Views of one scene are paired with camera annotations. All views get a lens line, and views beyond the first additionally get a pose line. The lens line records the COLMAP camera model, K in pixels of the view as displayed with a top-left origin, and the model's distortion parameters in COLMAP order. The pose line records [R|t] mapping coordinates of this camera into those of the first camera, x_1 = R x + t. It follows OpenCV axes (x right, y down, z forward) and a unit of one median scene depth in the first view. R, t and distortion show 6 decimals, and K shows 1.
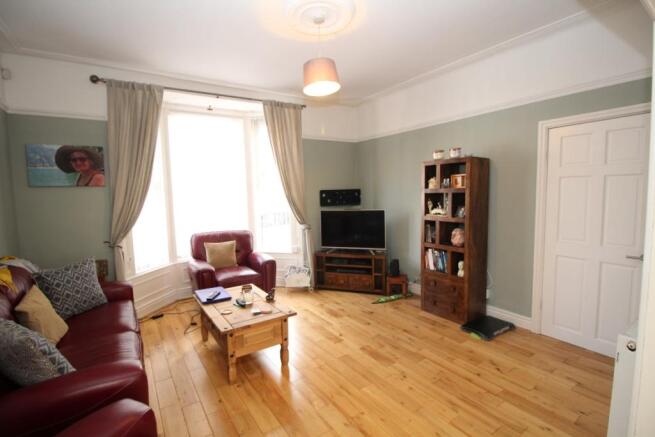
lens RADIAL K [[307.2, 0, 327.5], [0, 307.2, 218.5], [0, 0, 1]] dist [-0.002099, -0.000654]
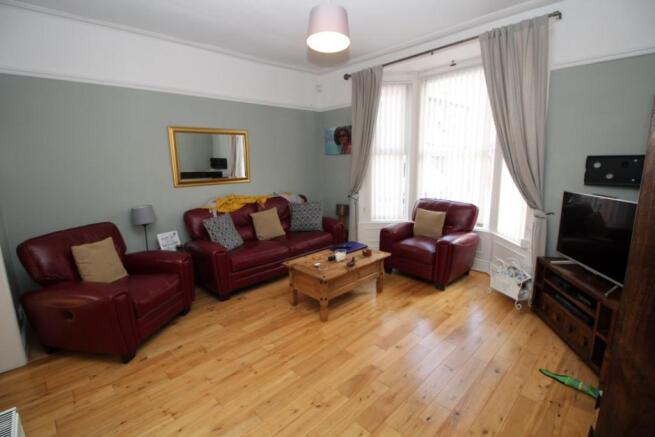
lens RADIAL K [[307.2, 0, 327.5], [0, 307.2, 218.5], [0, 0, 1]] dist [-0.002099, -0.000654]
pose [[0.171406, 0.202515, -0.964162, 0.634397], [-0.074365, 0.978513, 0.192308, -0.072321], [0.982390, 0.038737, 0.182783, 0.599481]]
